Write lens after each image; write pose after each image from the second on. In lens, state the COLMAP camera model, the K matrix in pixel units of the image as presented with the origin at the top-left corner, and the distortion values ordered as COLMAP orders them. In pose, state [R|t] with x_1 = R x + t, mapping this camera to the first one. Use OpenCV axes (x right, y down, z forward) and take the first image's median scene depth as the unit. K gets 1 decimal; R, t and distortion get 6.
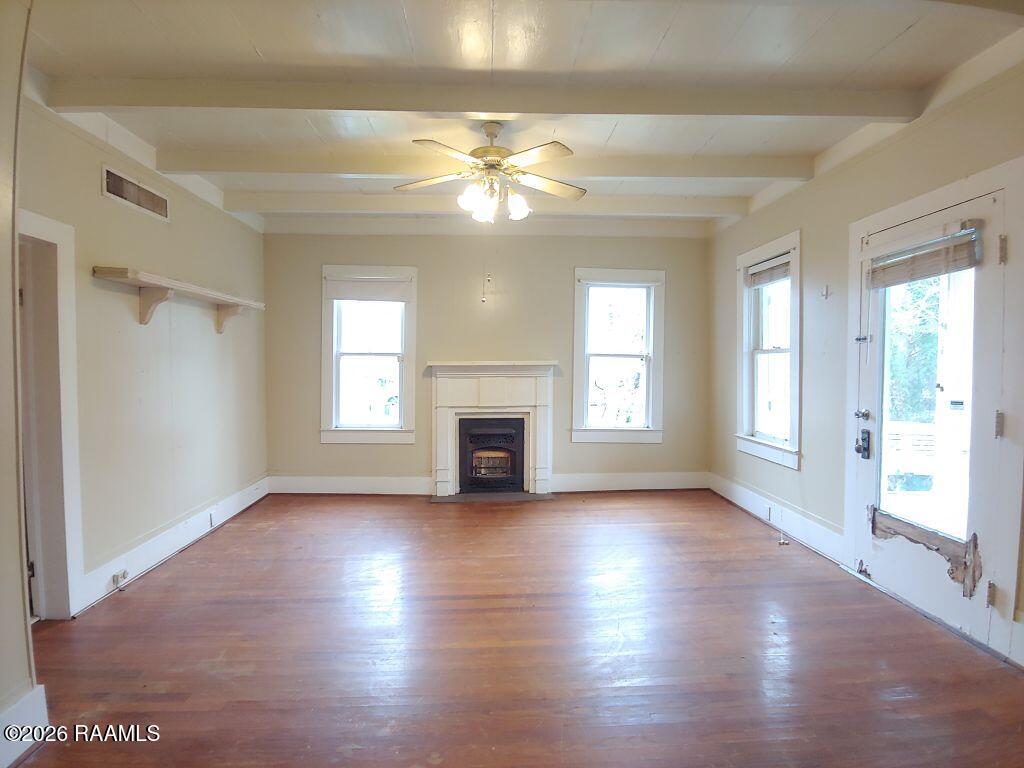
lens RADIAL K [[520.4, 0, 509.8], [0, 520.4, 378.8], [0, 0, 1]] dist [-0.007233, -0.003158]
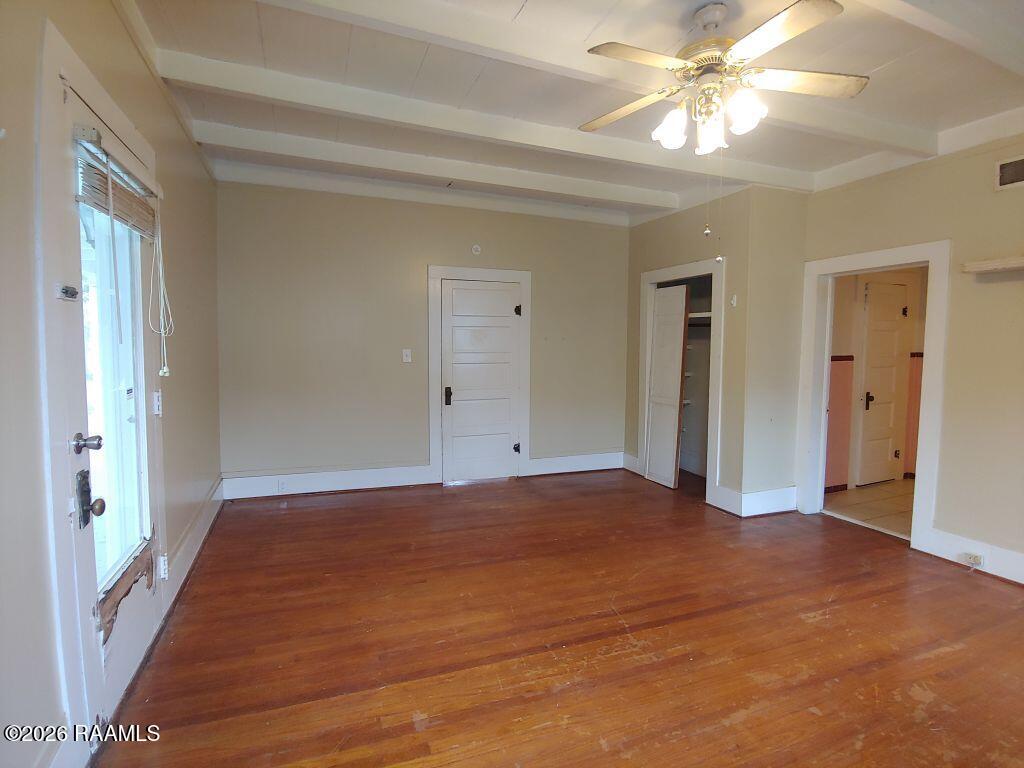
lens RADIAL K [[520.4, 0, 512.9], [0, 520.4, 382.2], [0, 0, 1]] dist [-0.007233, -0.003158]
pose [[-0.946293, 0.008020, -0.323212, 0.467223], [-0.024906, 0.994913, 0.097607, -0.050447], [0.322351, 0.100415, -0.941279, 1.681587]]
